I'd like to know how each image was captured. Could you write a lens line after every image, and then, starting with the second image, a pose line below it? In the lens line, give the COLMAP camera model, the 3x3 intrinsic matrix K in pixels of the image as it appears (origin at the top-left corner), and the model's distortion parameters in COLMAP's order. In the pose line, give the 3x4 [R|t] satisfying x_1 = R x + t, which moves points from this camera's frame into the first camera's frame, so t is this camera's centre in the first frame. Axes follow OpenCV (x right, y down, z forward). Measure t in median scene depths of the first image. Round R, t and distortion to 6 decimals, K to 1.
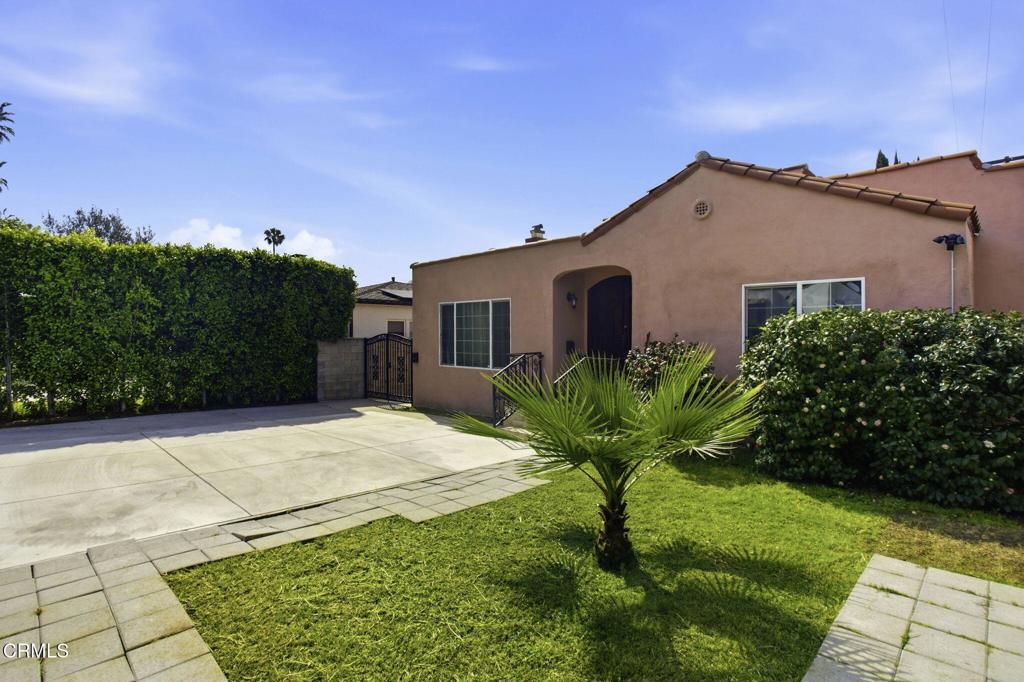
lens RADIAL K [[512.4, 0, 508.6], [0, 512.4, 323.1], [0, 0, 1]] dist [-0.078676, 0.034063]
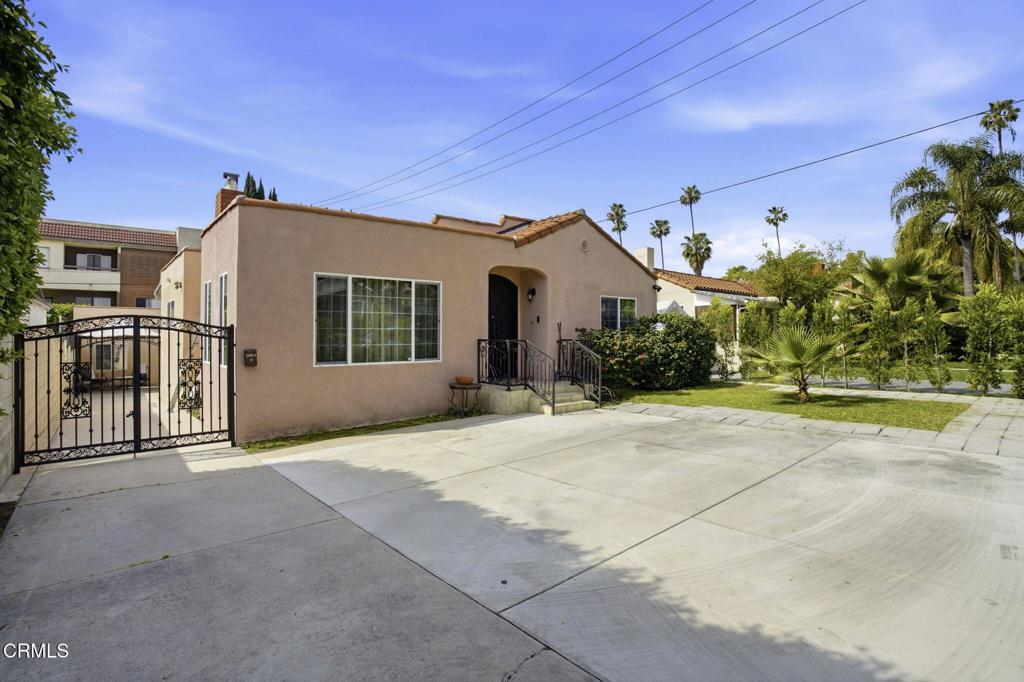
lens RADIAL K [[512.4, 0, 508.6], [0, 512.4, 323.1], [0, 0, 1]] dist [-0.078676, 0.034063]
pose [[0.057065, -0.002808, 0.998366, -0.875319], [-0.037451, 0.999286, 0.004952, 0.015047], [-0.997668, -0.037672, 0.056920, 0.794384]]
